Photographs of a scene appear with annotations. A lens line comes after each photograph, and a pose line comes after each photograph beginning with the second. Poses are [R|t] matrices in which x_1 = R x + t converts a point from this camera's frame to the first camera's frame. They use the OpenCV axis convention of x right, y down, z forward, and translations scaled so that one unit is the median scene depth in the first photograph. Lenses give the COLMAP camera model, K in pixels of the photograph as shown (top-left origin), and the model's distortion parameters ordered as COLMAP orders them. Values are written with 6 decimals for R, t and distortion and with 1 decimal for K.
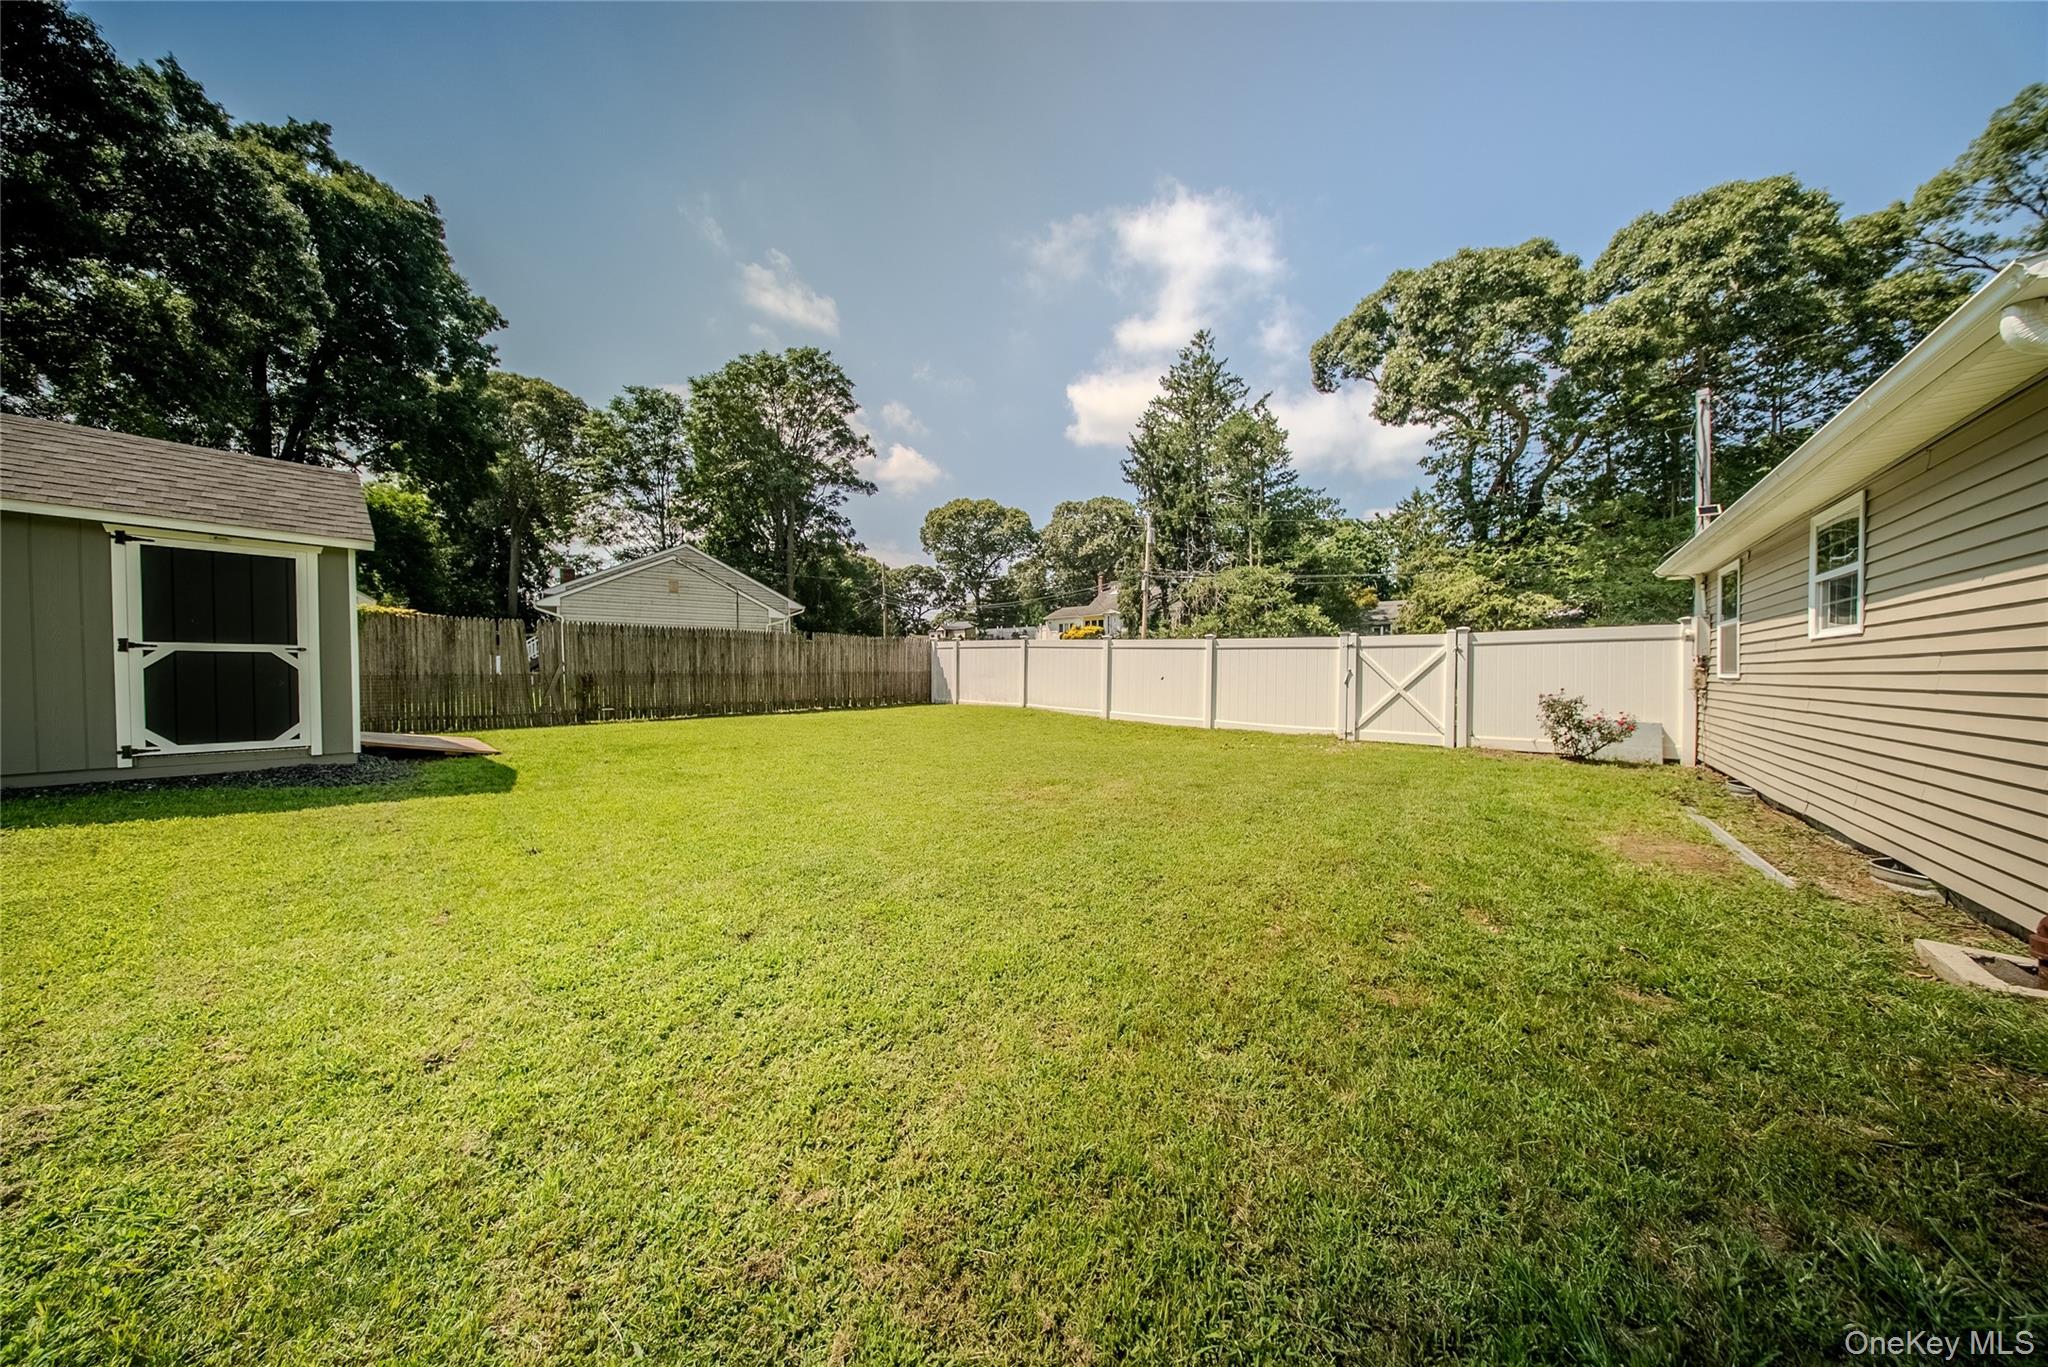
lens RADIAL K [[605.1, 0, 1036.5], [0, 605.1, 685.2], [0, 0, 1]] dist [0.005763, -0.002654]
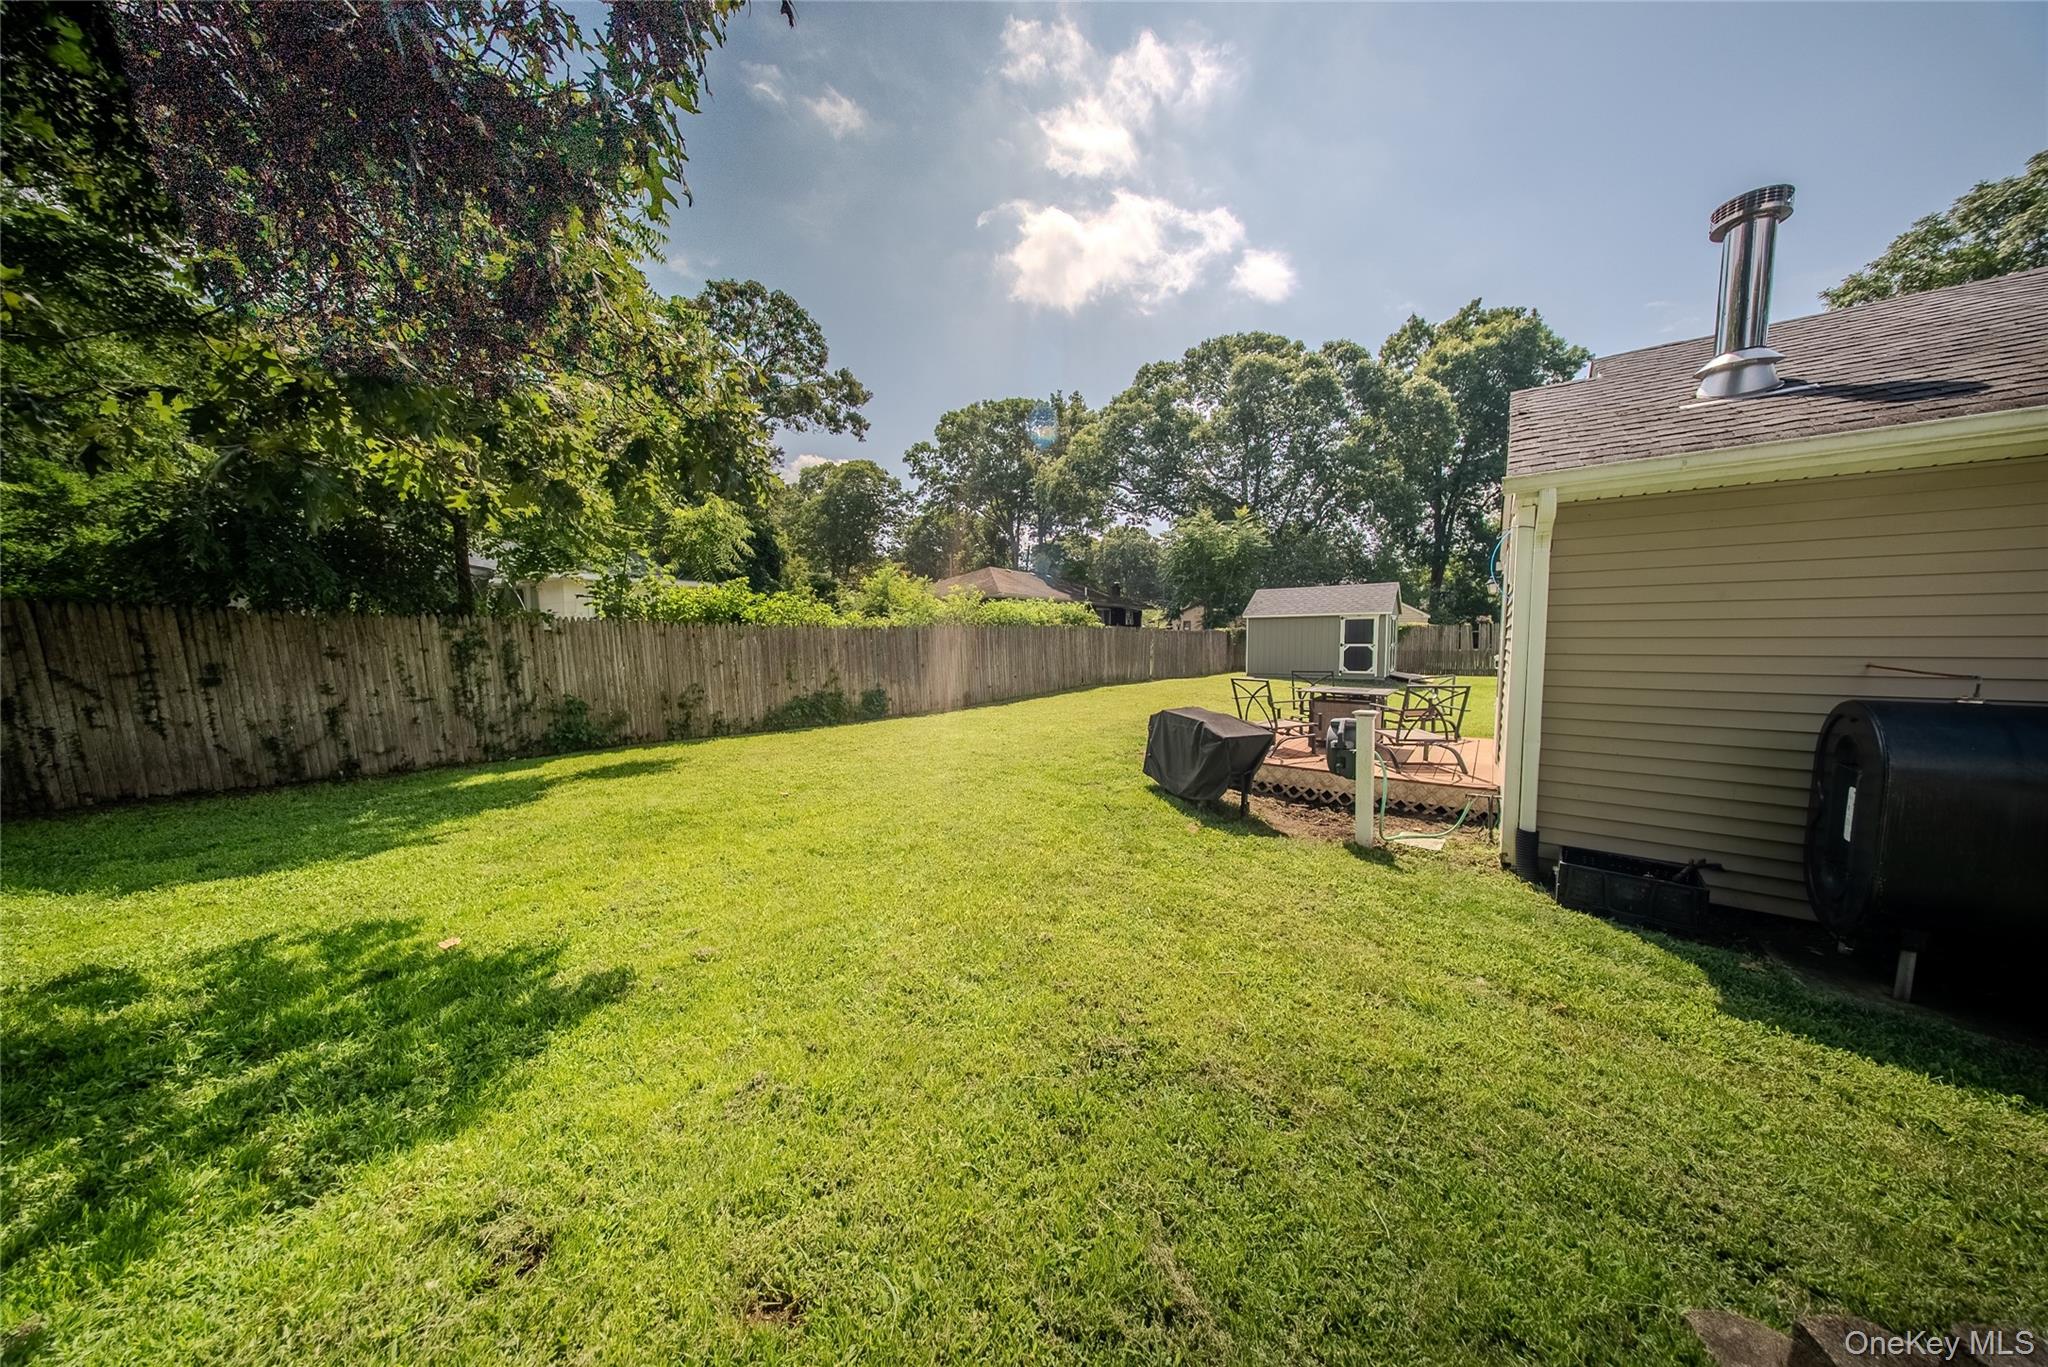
lens RADIAL K [[605.1, 0, 1030.2], [0, 605.1, 684.7], [0, 0, 1]] dist [0.005763, -0.002654]
pose [[0.040969, 0.073307, -0.996468, 0.527882], [-0.011502, 0.997273, 0.072894, -0.015885], [0.999094, 0.008475, 0.041701, -0.267460]]
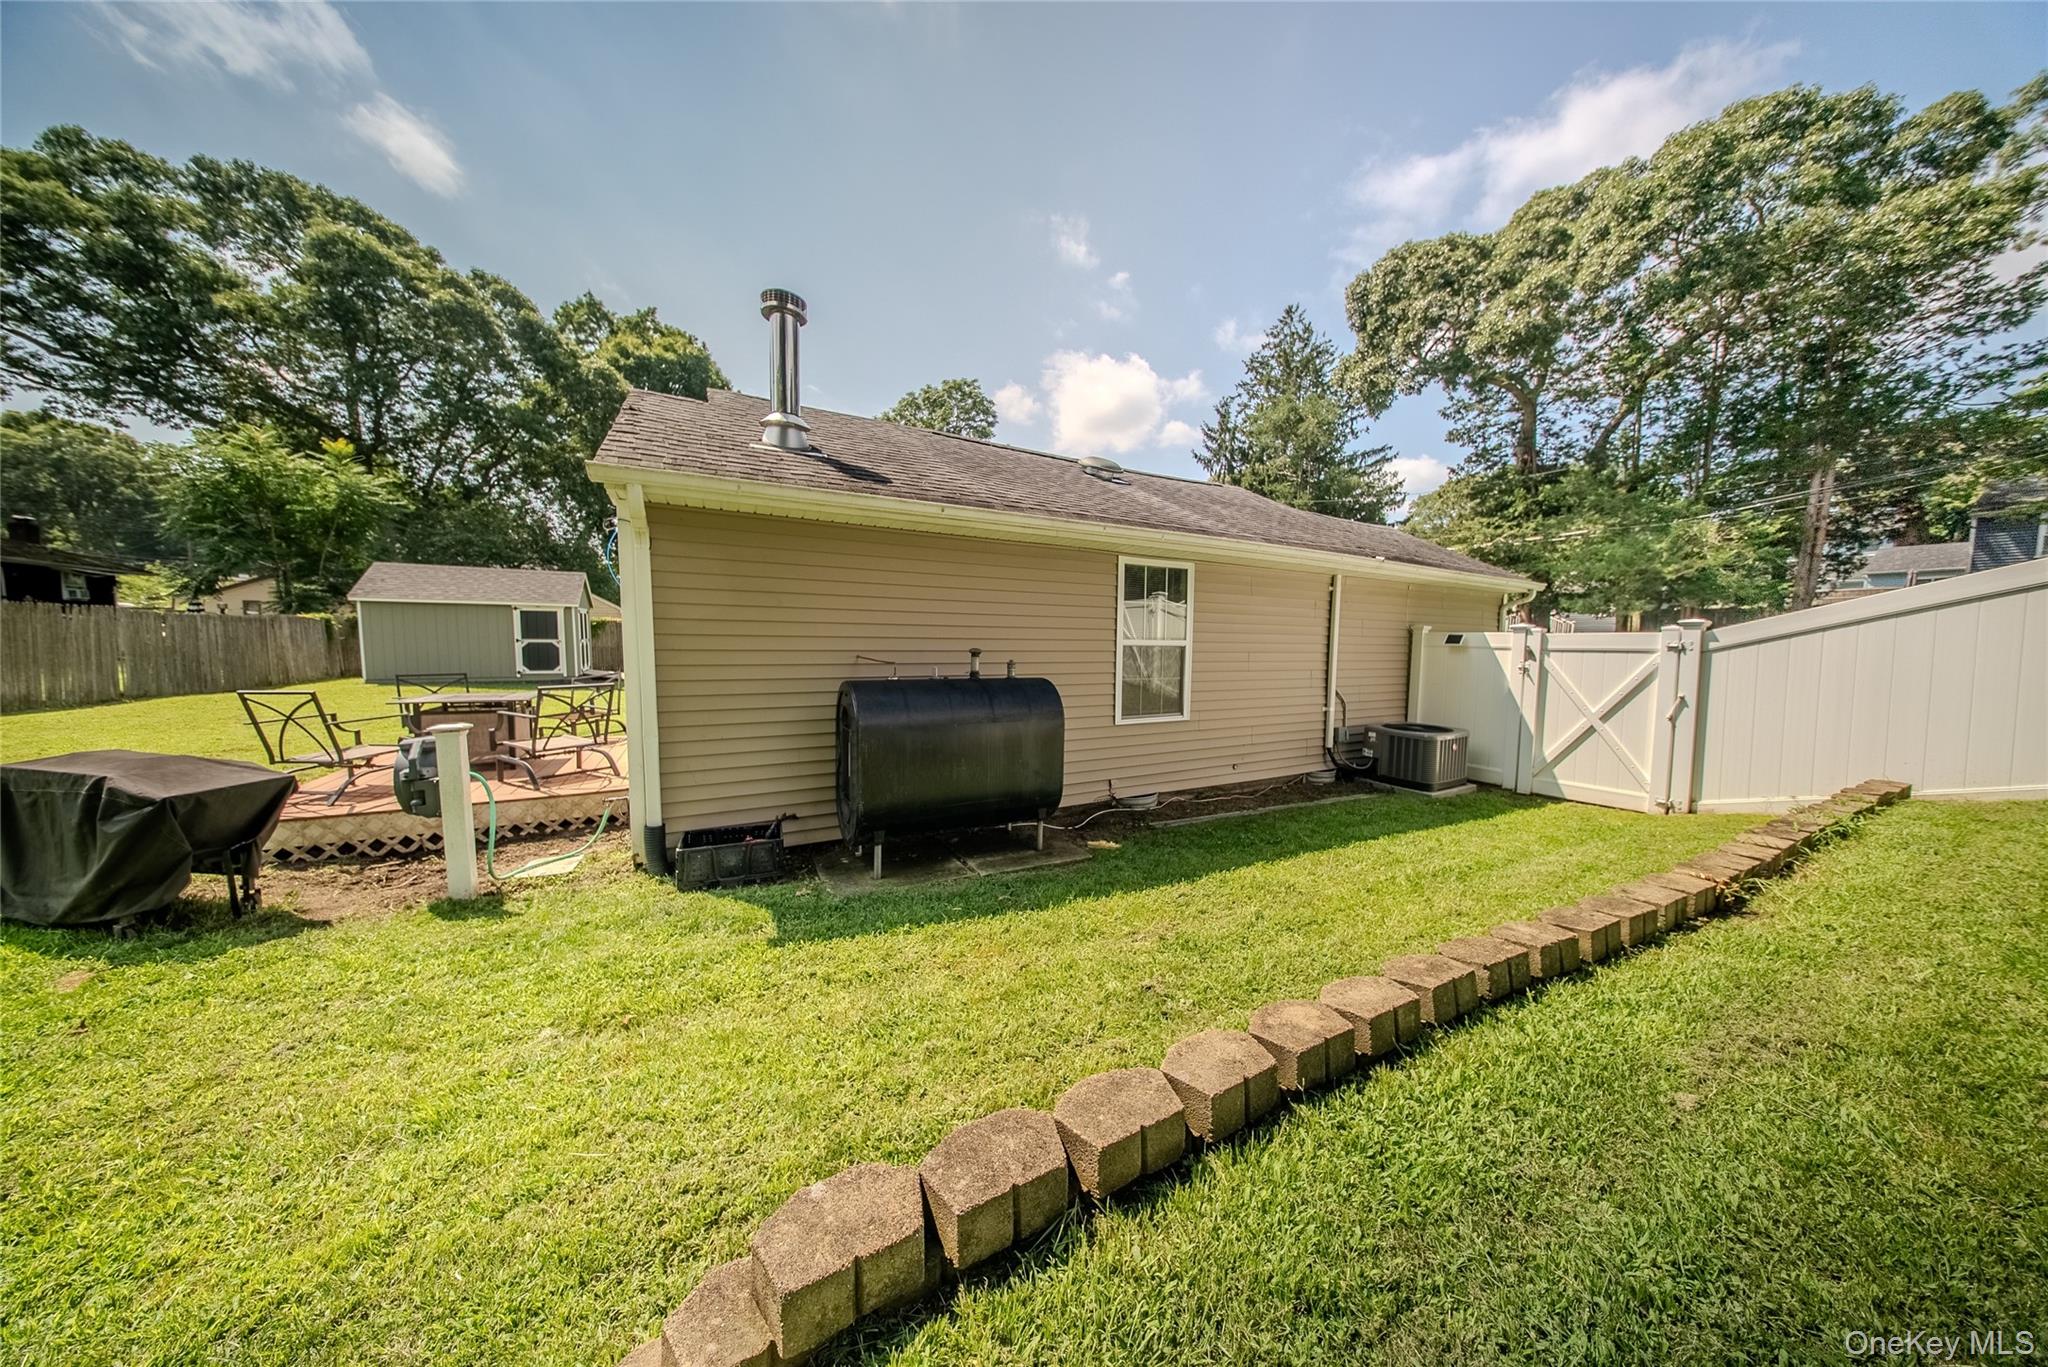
lens RADIAL K [[605.1, 0, 1033.6], [0, 605.1, 680.5], [0, 0, 1]] dist [0.005763, -0.002654]
pose [[0.926109, 0.036453, -0.375490, 0.528872], [-0.018003, 0.998457, 0.052528, -0.016068], [0.376826, -0.041887, 0.925337, -0.229868]]
